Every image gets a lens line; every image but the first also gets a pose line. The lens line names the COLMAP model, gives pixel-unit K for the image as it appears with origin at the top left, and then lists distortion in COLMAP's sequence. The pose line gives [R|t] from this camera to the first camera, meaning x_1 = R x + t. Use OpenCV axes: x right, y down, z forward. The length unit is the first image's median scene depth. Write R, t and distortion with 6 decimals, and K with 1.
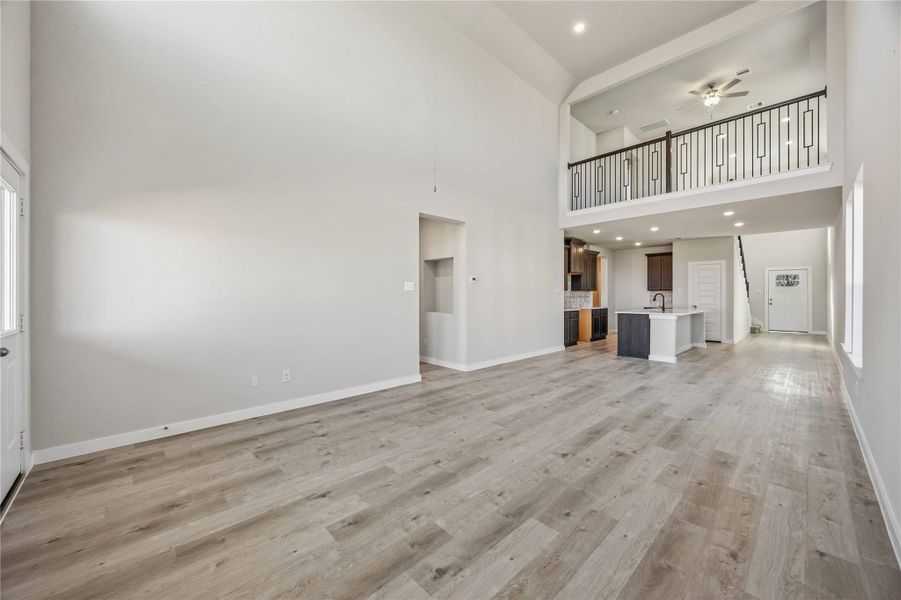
lens RADIAL K [[343.0, 0, 445.4], [0, 343.0, 294.8], [0, 0, 1]] dist [-0.003842, 0.000544]
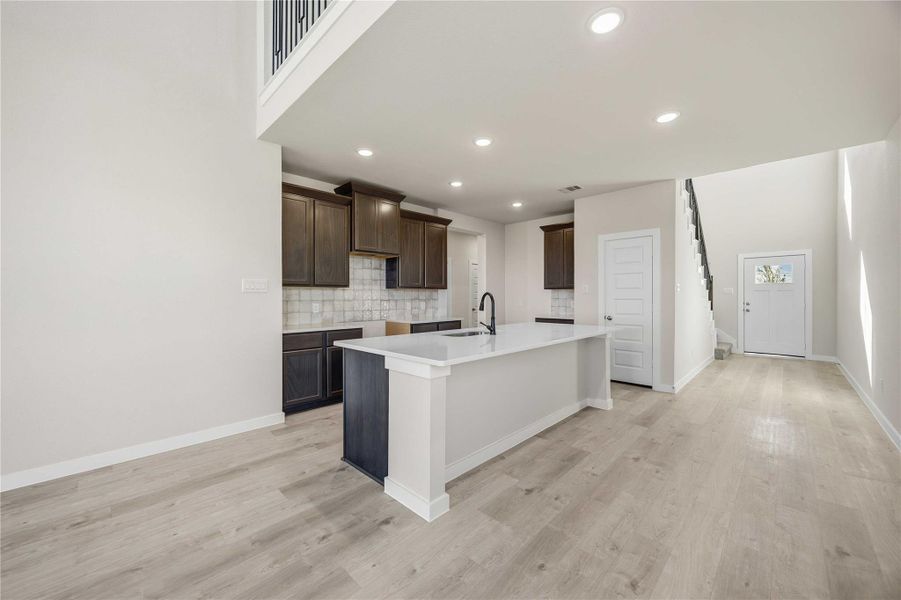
lens RADIAL K [[343.0, 0, 446.1], [0, 343.0, 297.3], [0, 0, 1]] dist [-0.003842, 0.000544]
pose [[0.999394, 0.000685, 0.034806, 0.640173], [-0.000791, 0.999995, 0.003012, 0.000527], [-0.034804, -0.003038, 0.999390, 0.664550]]
